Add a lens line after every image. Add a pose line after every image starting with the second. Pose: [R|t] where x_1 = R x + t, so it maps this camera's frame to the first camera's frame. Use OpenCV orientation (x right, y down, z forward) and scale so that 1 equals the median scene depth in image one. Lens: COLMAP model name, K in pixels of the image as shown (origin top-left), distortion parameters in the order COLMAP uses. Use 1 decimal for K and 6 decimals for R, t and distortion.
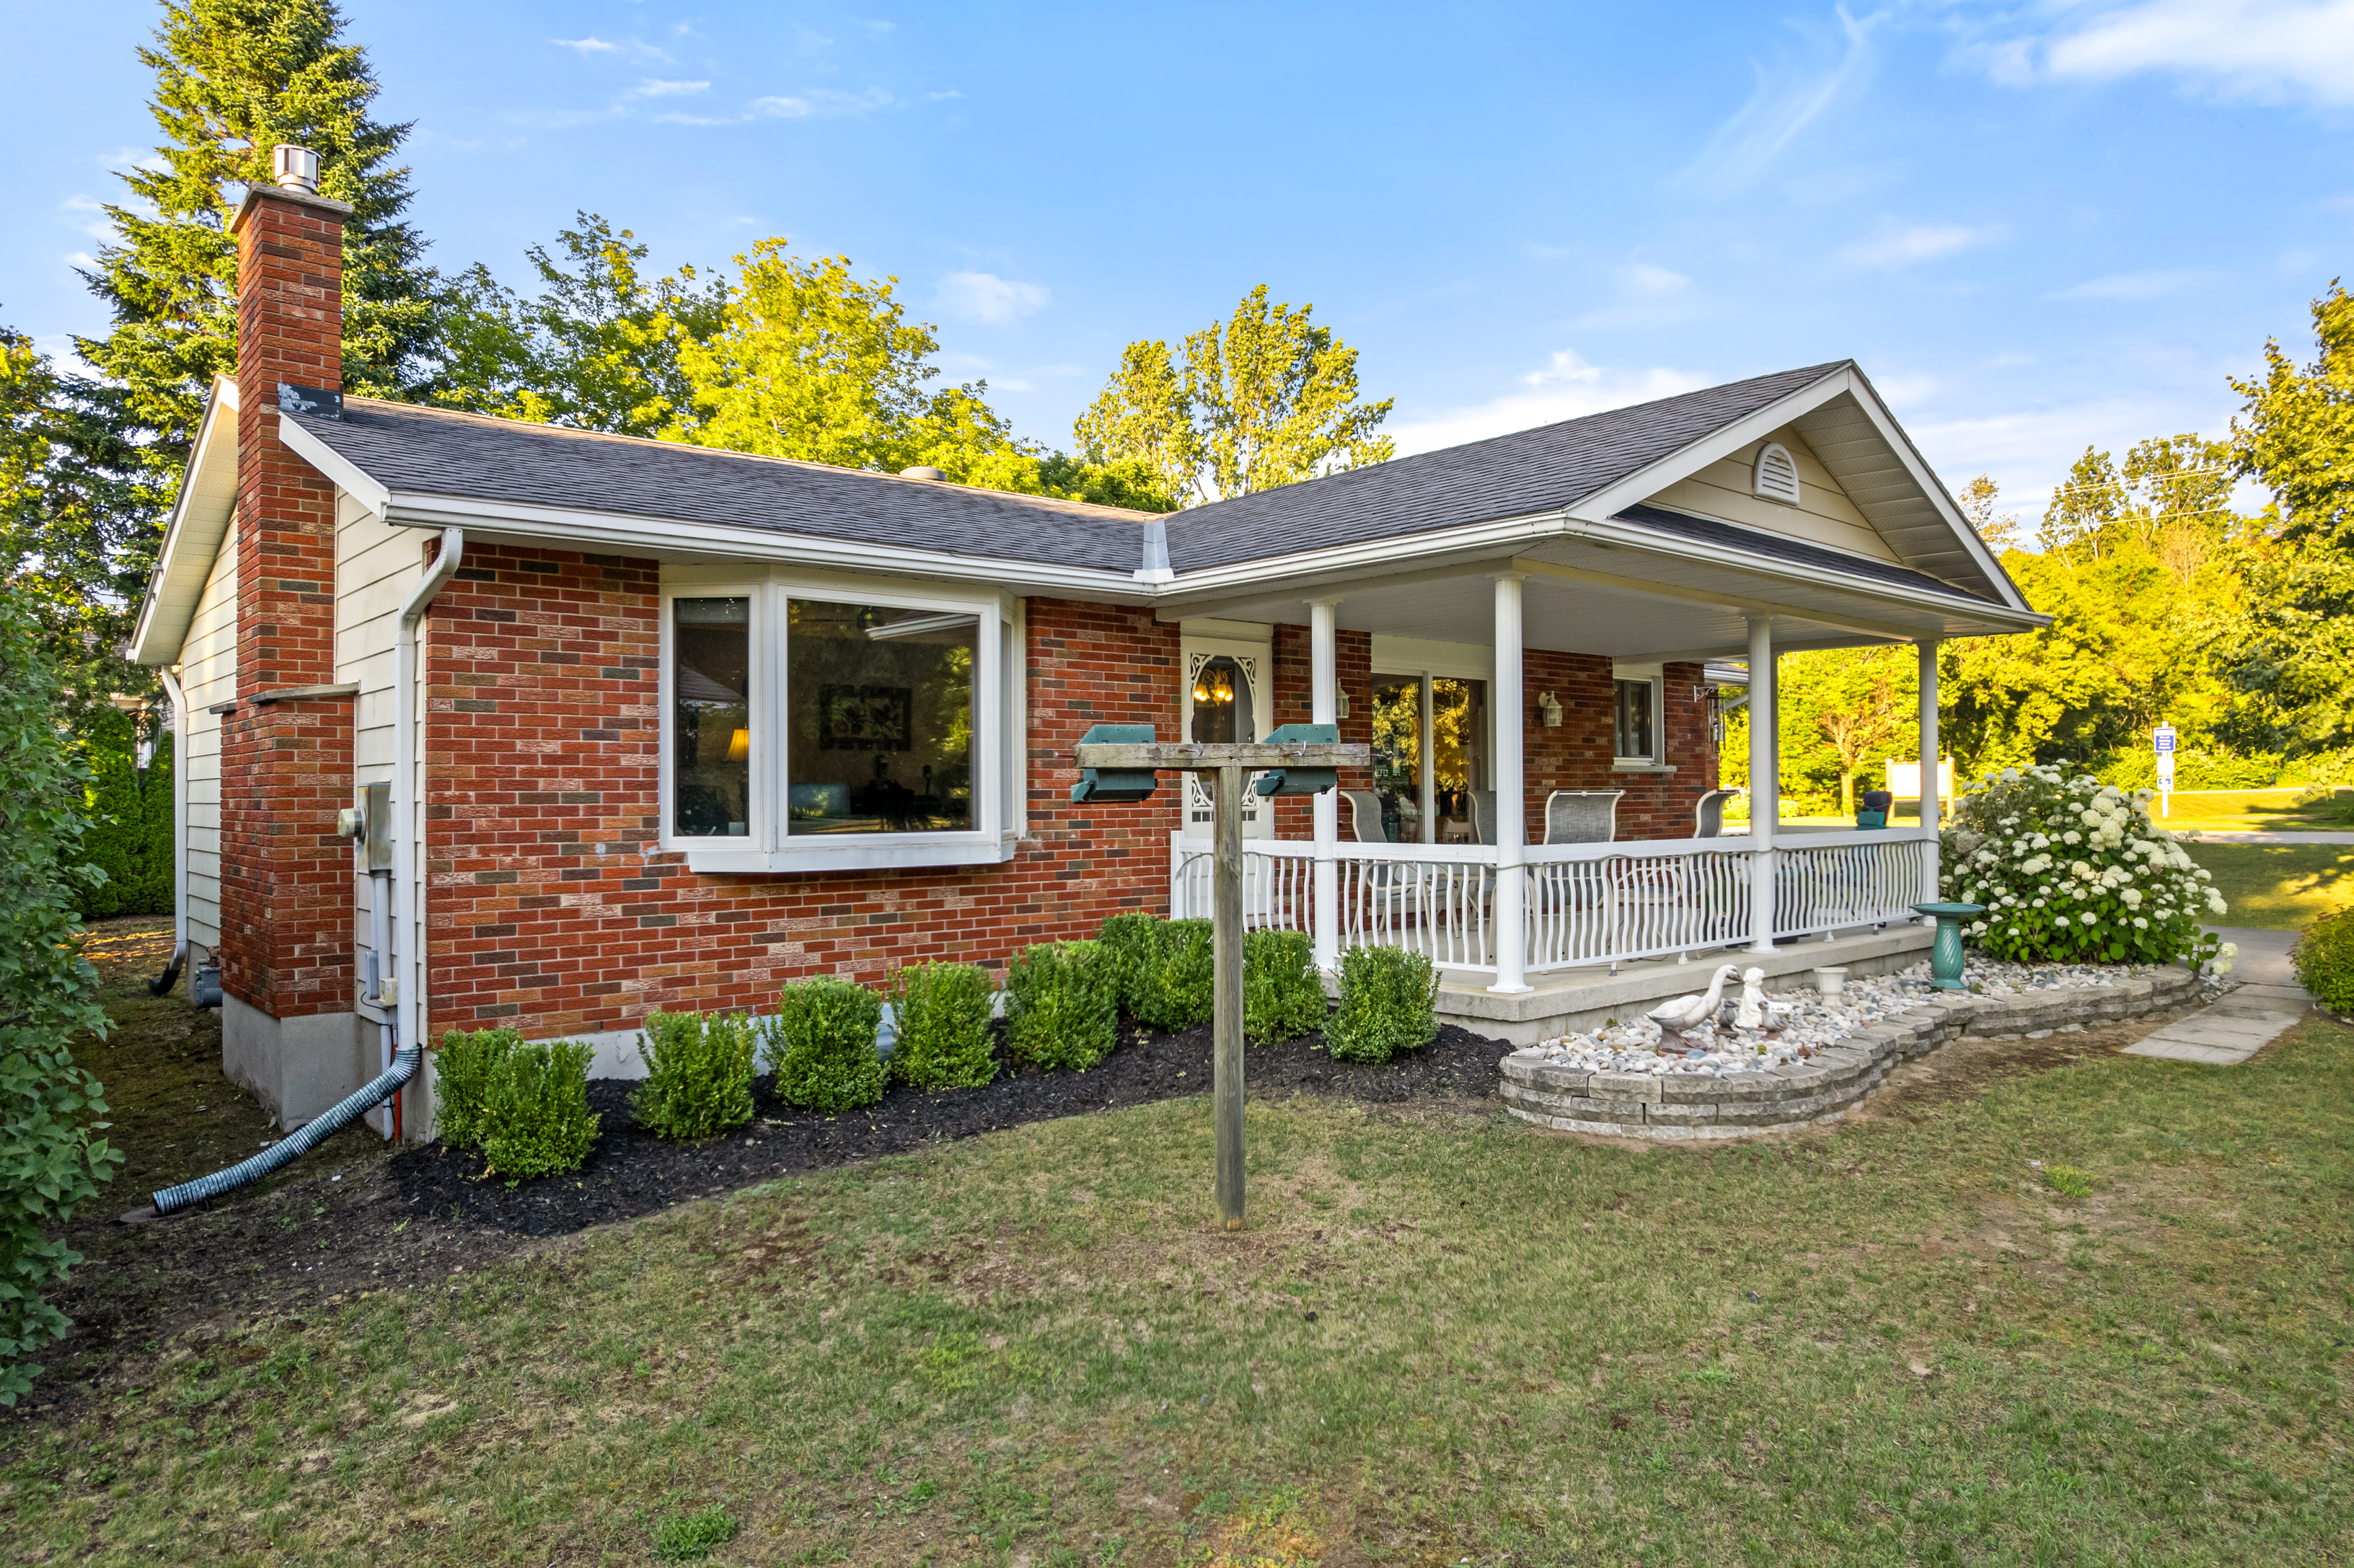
lens RADIAL K [[1488.3, 0, 1177.0], [0, 1488.3, 784.0], [0, 0, 1]] dist [-0.034491, 0.000008]
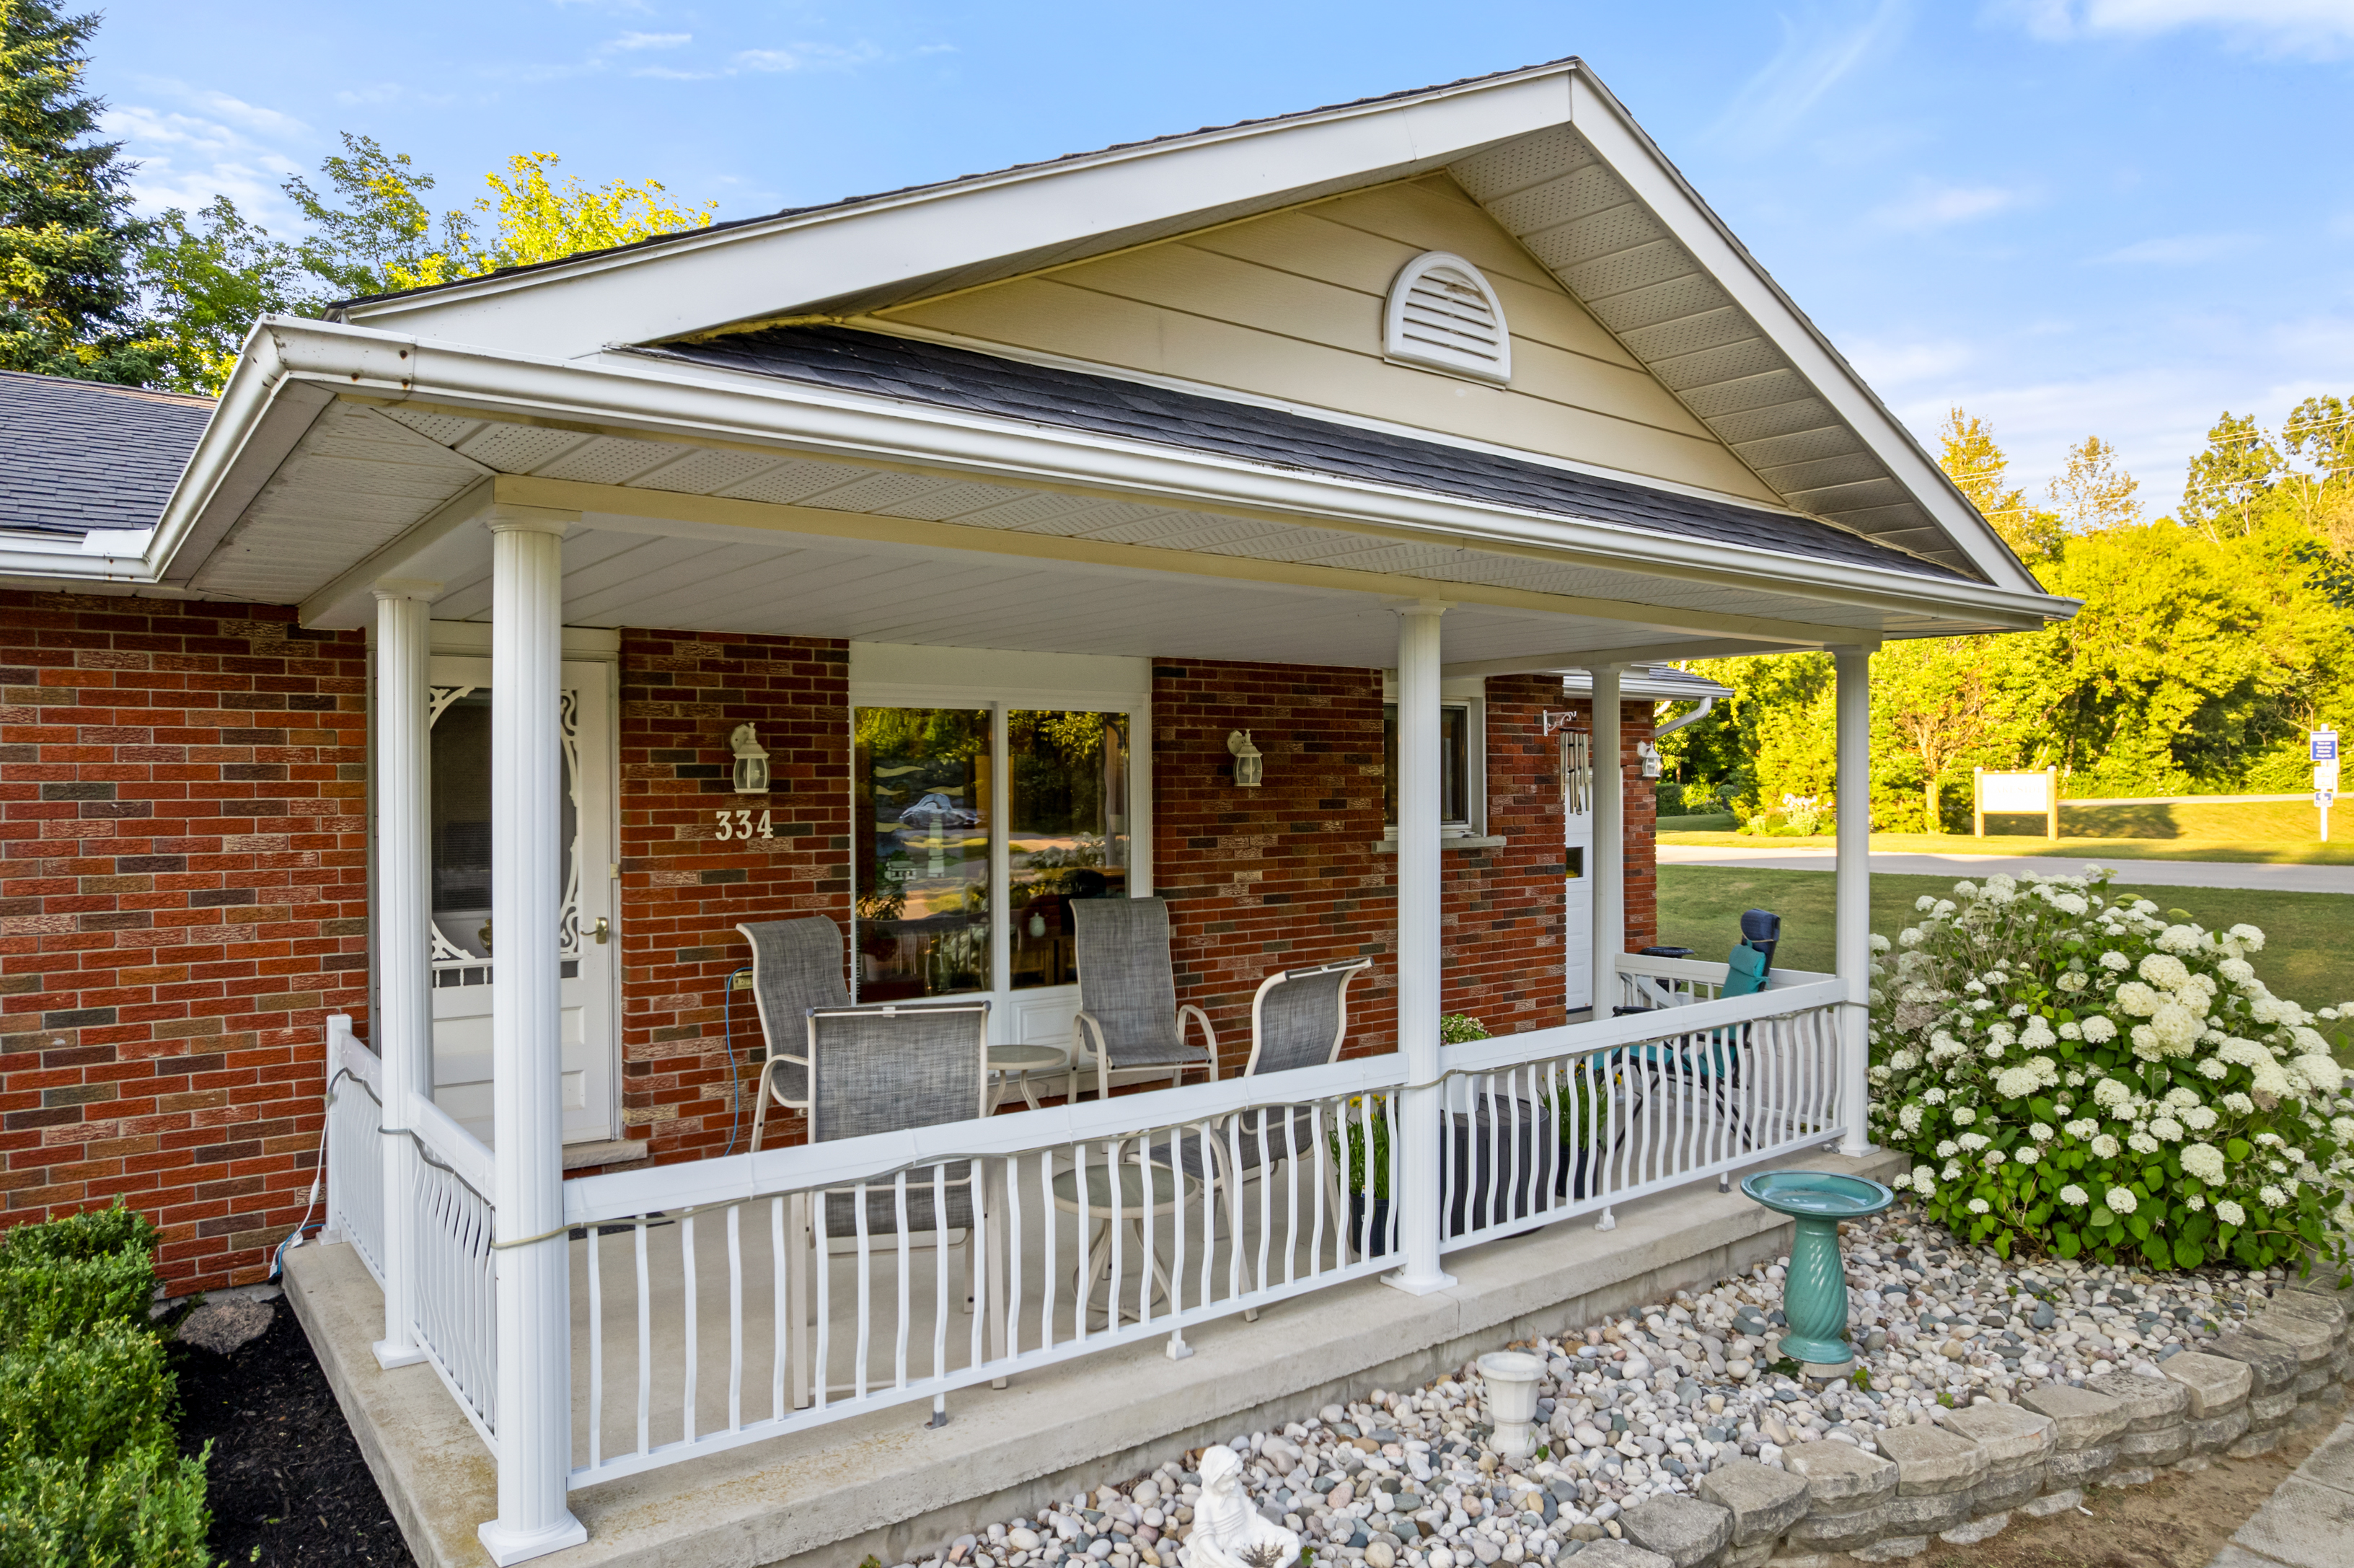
lens RADIAL K [[1501.3, 0, 1177.0], [0, 1501.3, 784.0], [0, 0, 1]] dist [-0.059716, 0.041822]
pose [[0.997375, -0.000387, -0.072413, 0.374052], [0.000954, 0.999969, 0.007798, -0.062328], [0.072408, -0.007847, 0.997344, 0.530904]]
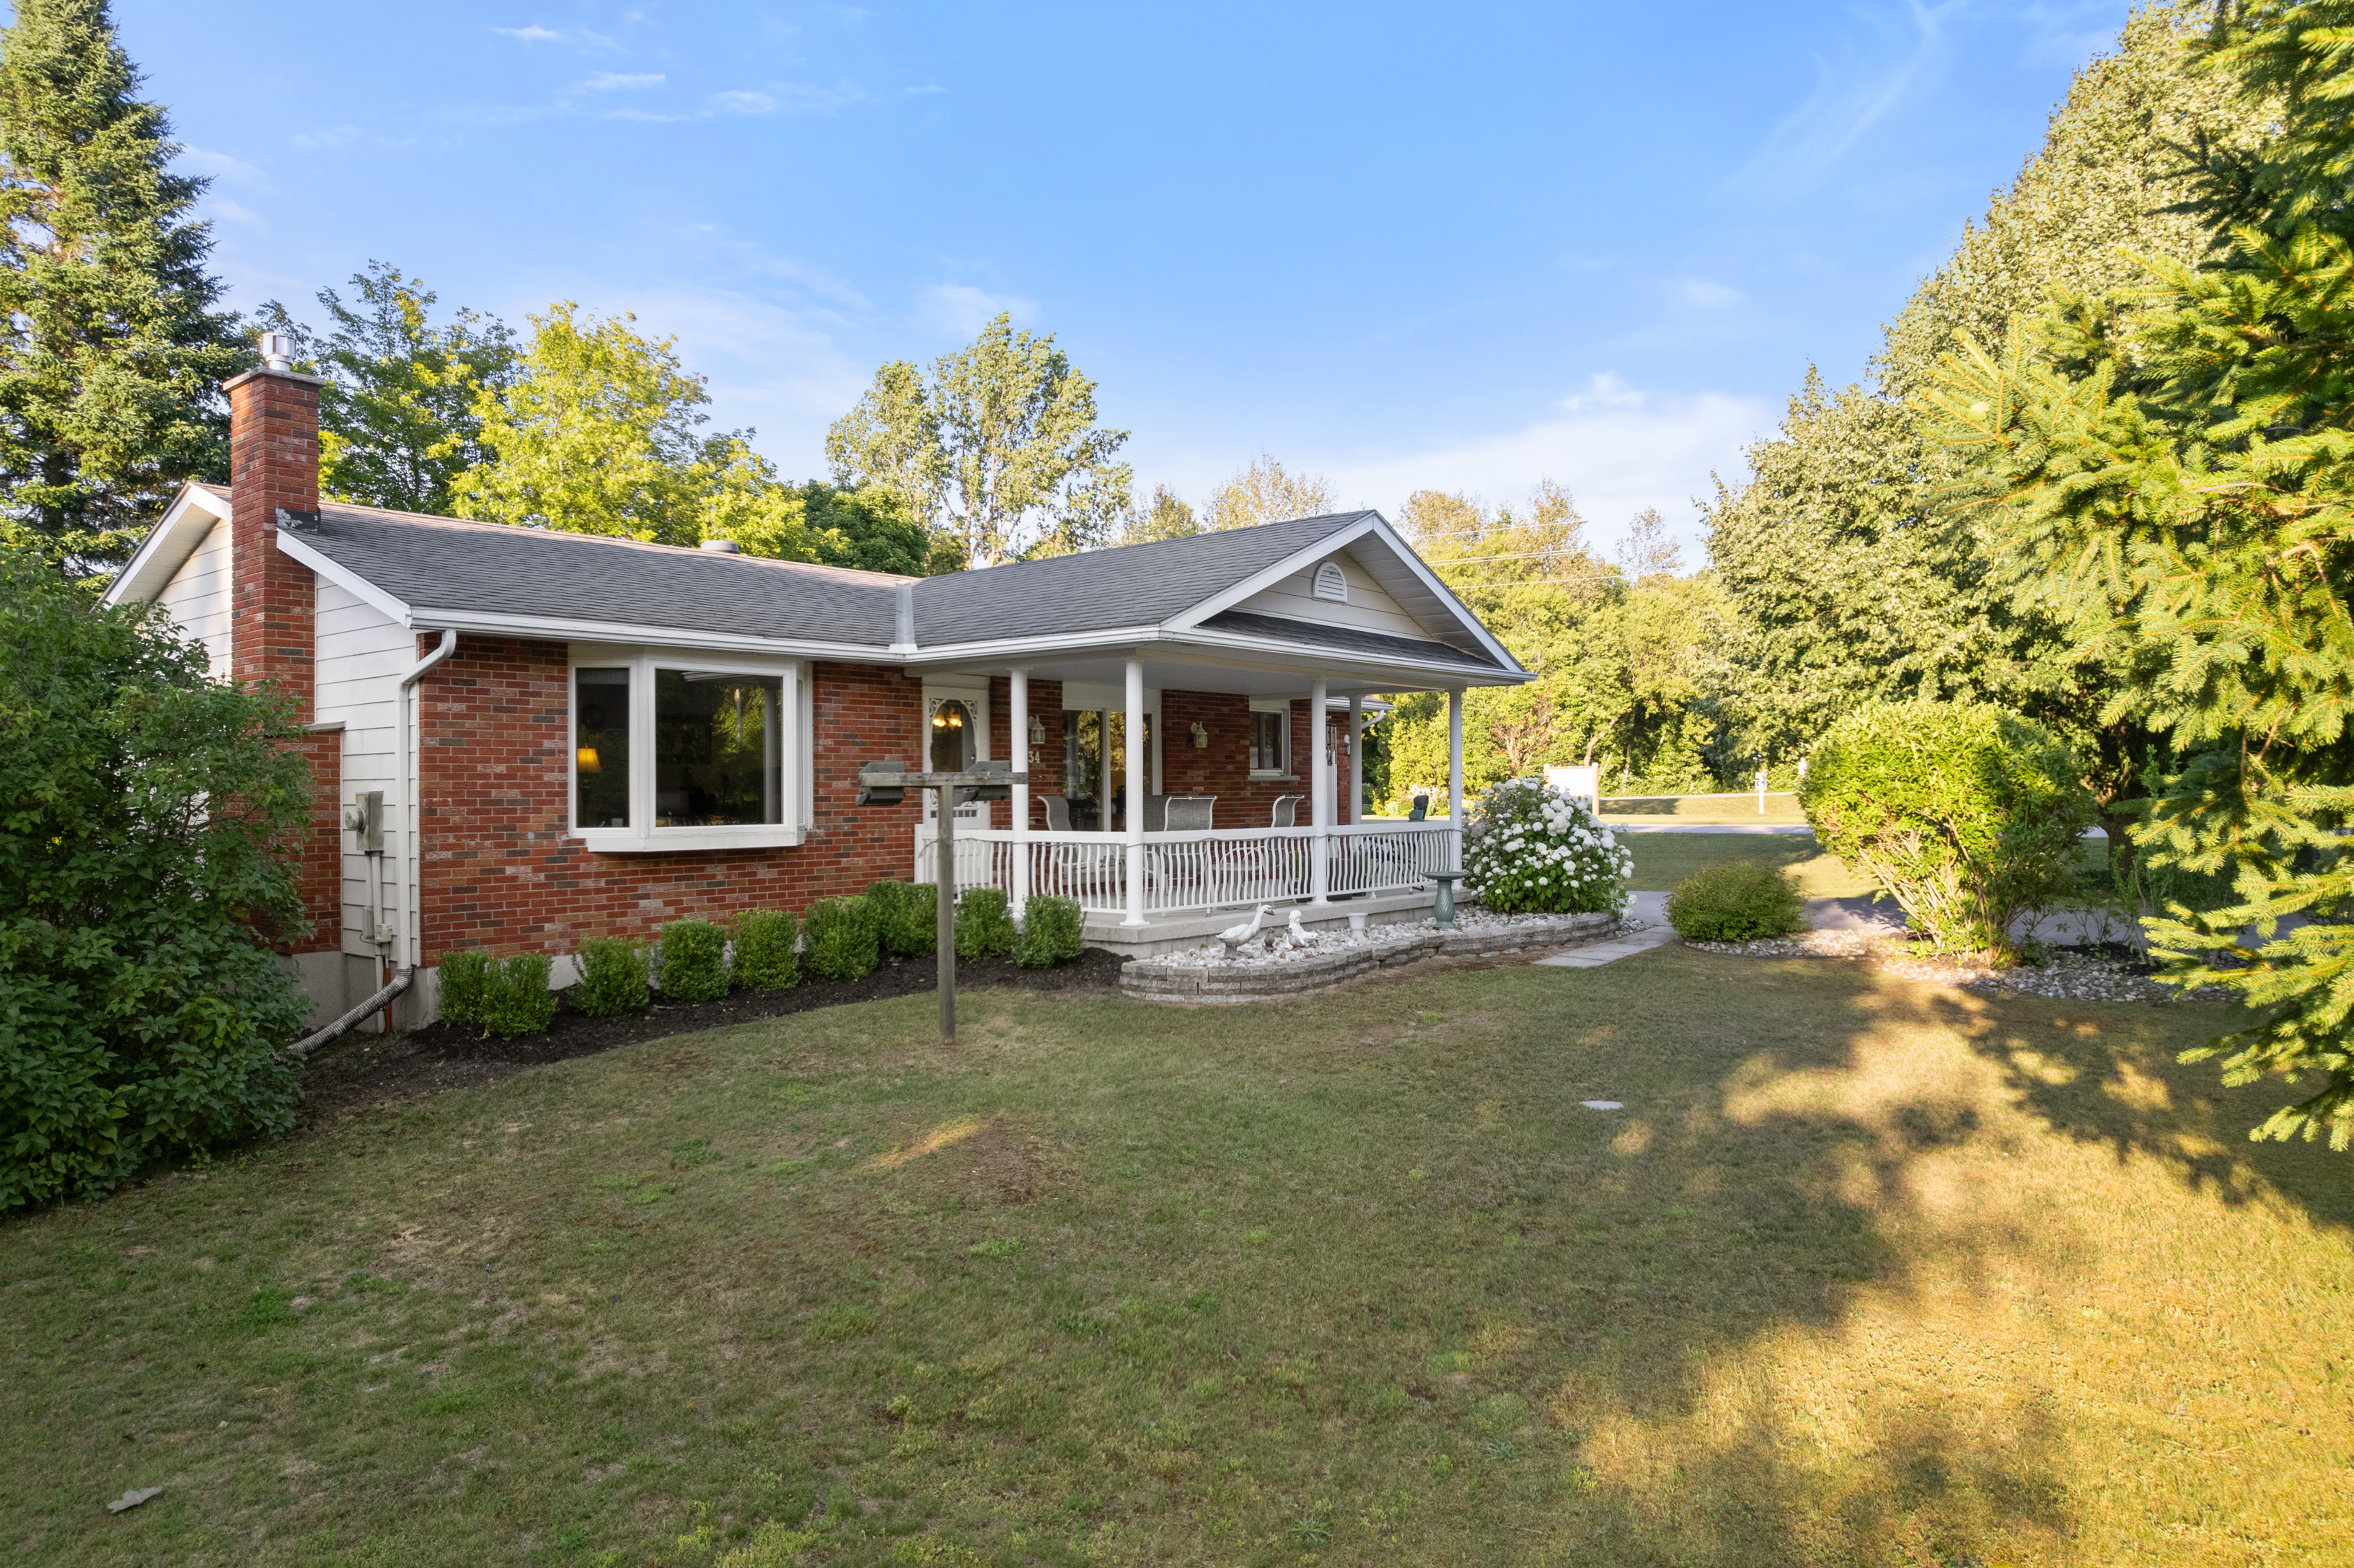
lens RADIAL K [[1501.3, 0, 1177.0], [0, 1501.3, 784.0], [0, 0, 1]] dist [-0.059716, 0.041822]
pose [[0.986333, 0.000498, 0.164763, 0.007272], [-0.000620, 1.000000, 0.000693, -0.008524], [-0.164763, -0.000786, 0.986333, -0.485904]]
